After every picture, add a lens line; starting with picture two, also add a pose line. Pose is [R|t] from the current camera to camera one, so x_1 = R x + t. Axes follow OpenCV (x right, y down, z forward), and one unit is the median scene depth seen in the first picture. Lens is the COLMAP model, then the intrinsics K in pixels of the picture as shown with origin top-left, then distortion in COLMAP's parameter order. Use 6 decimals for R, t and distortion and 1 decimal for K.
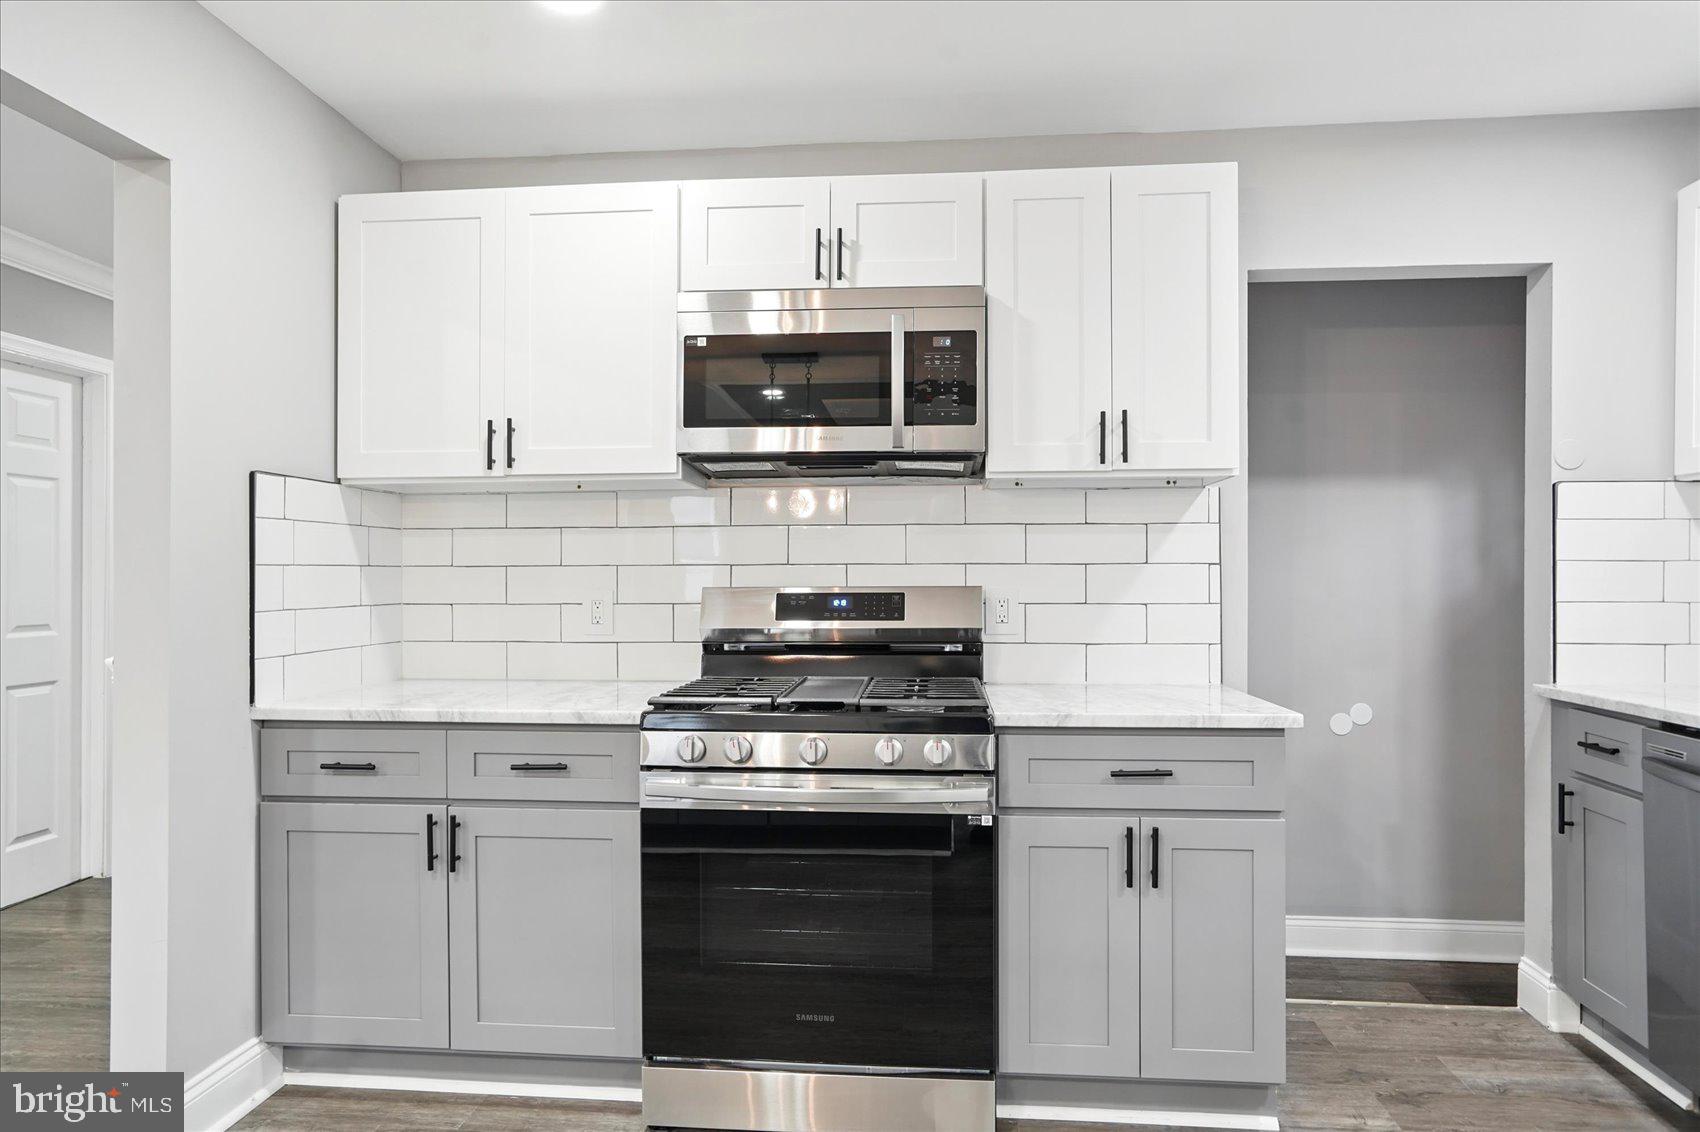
lens RADIAL K [[1001.2, 0, 865.3], [0, 1001.2, 566.7], [0, 0, 1]] dist [0.016204, 0.002464]
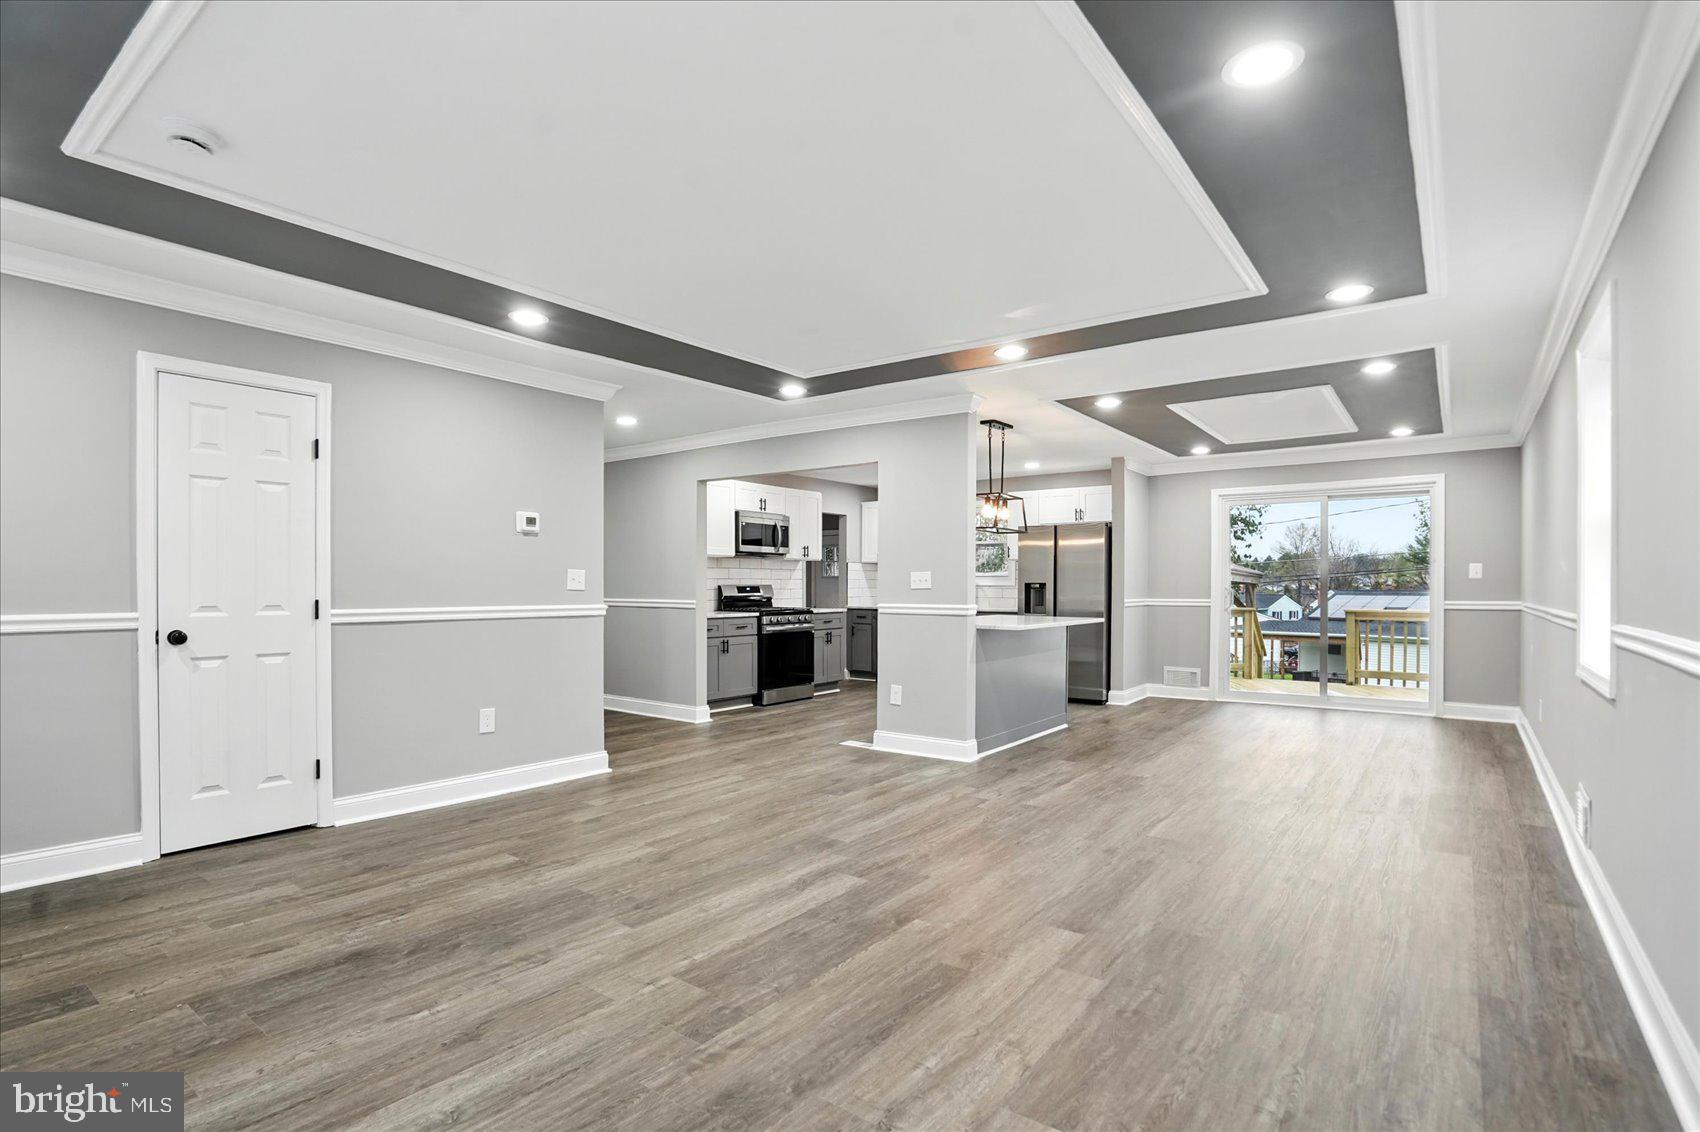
lens RADIAL K [[829.2, 0, 832.2], [0, 829.2, 587.4], [0, 0, 1]] dist [-0.042305, 0.009244]
pose [[0.542625, -0.008082, 0.839936, -2.765304], [-0.011397, 0.999791, 0.016983, -0.029887], [-0.839898, -0.018788, 0.542419, -1.102588]]
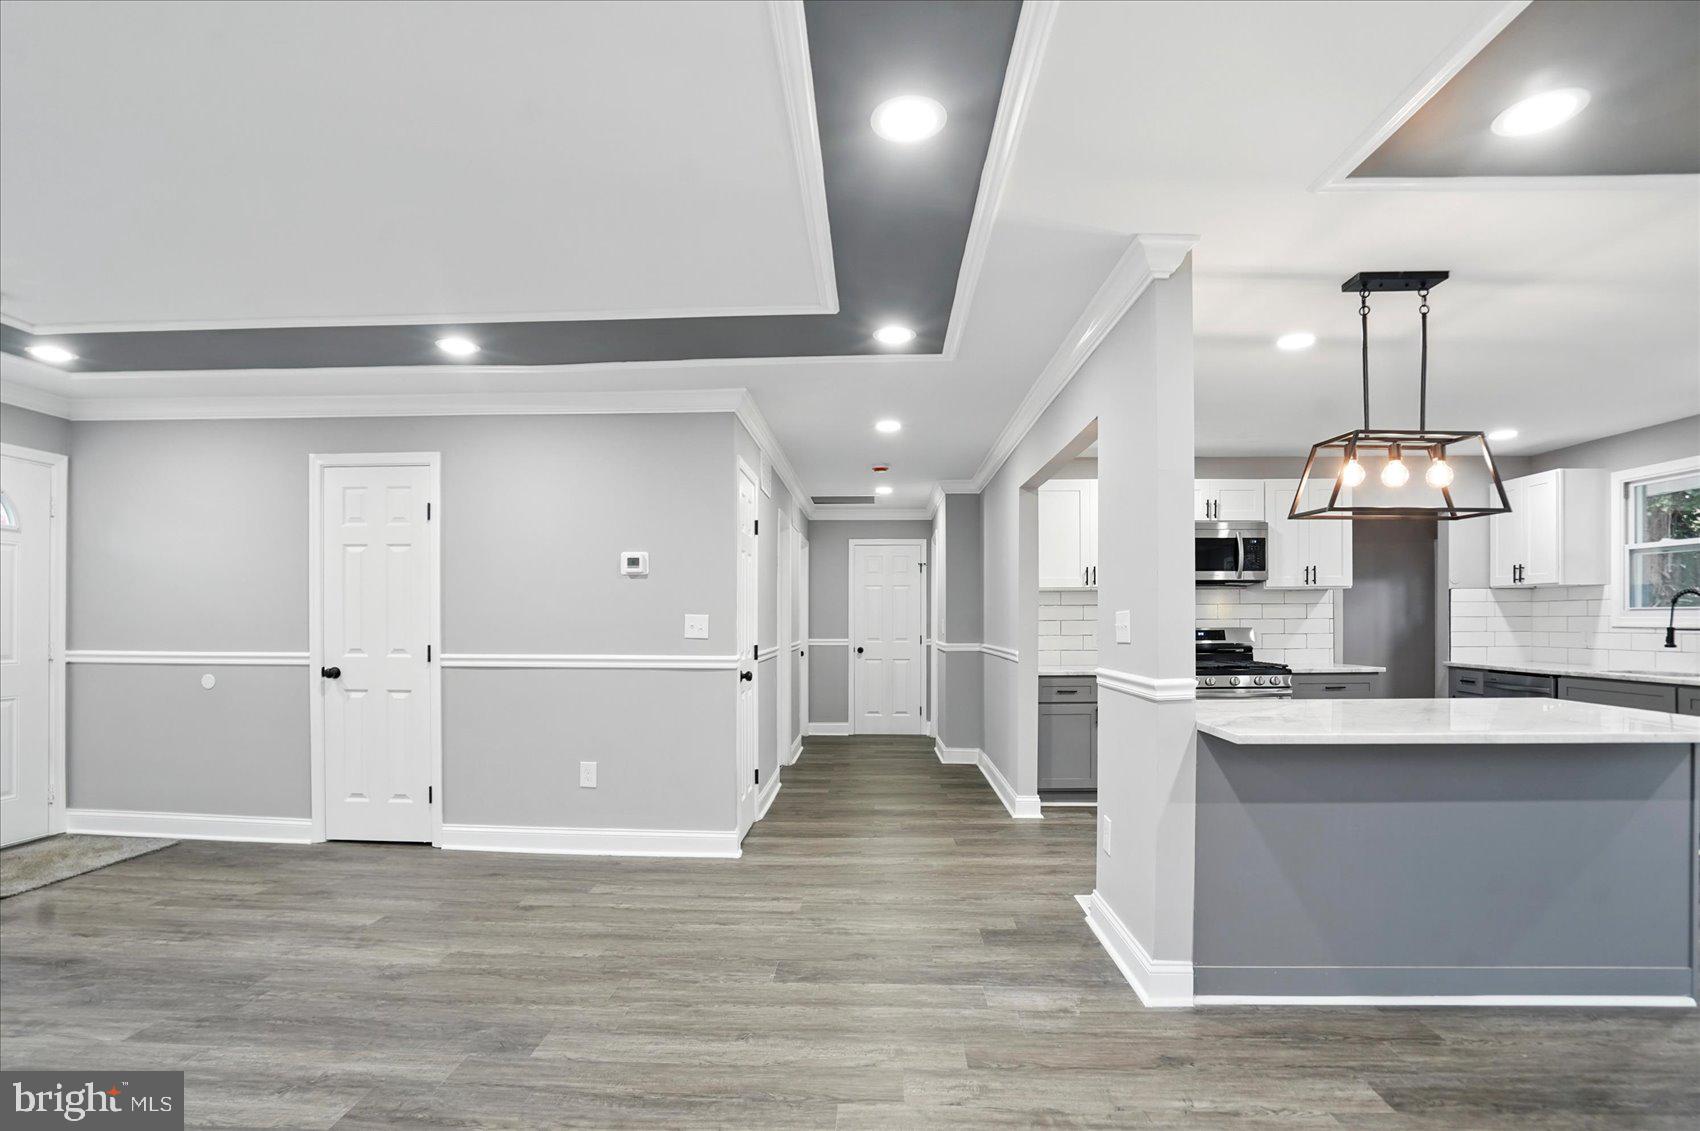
lens RADIAL K [[829.2, 0, 838.7], [0, 829.2, 623.6], [0, 0, 1]] dist [-0.042305, 0.009244]
pose [[0.999100, -0.006859, 0.041870, -1.166275], [0.006014, 0.999776, 0.020287, -0.045341], [-0.042000, -0.020017, 0.998917, -1.241389]]
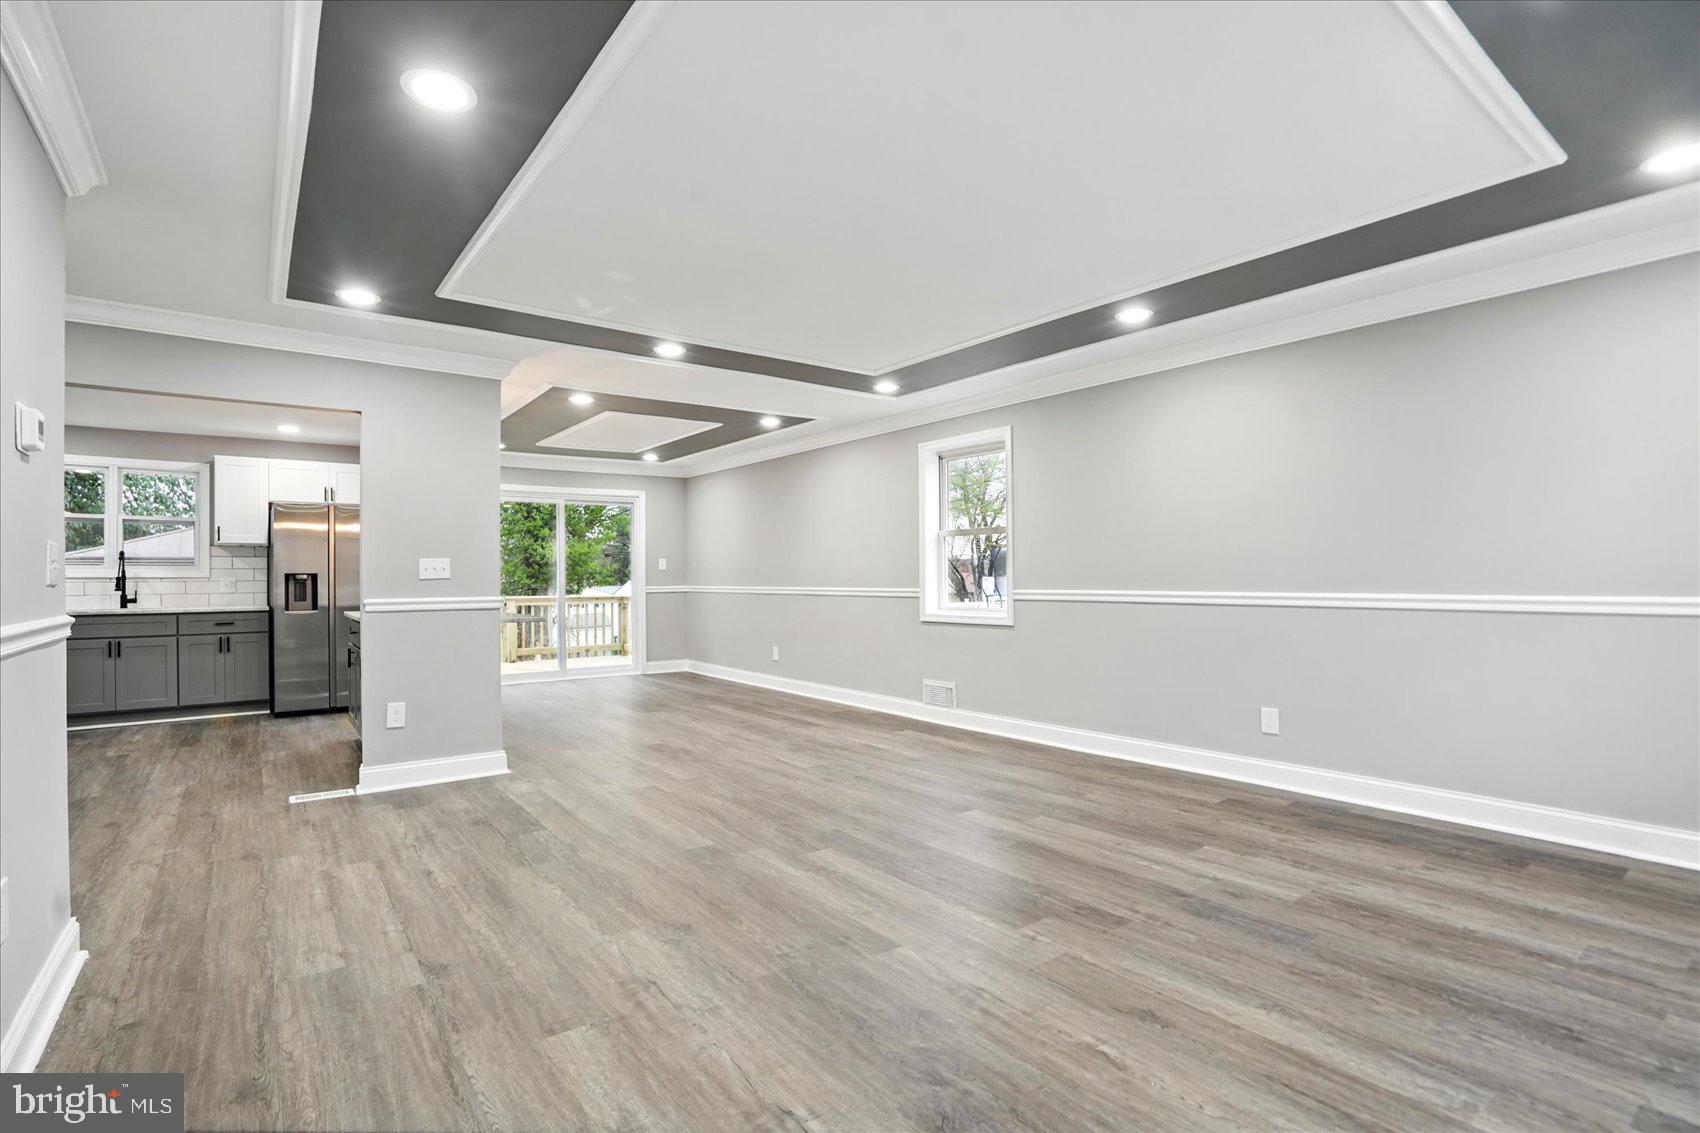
lens RADIAL K [[795.9, 0, 852.2], [0, 795.9, 569.2], [0, 0, 1]] dist [-0.036139, 0.001111]
pose [[-0.678324, 0.000559, 0.734763, -2.664327], [-0.017803, 0.999694, -0.017197, 0.000702], [-0.734547, -0.024746, -0.678106, 0.462901]]
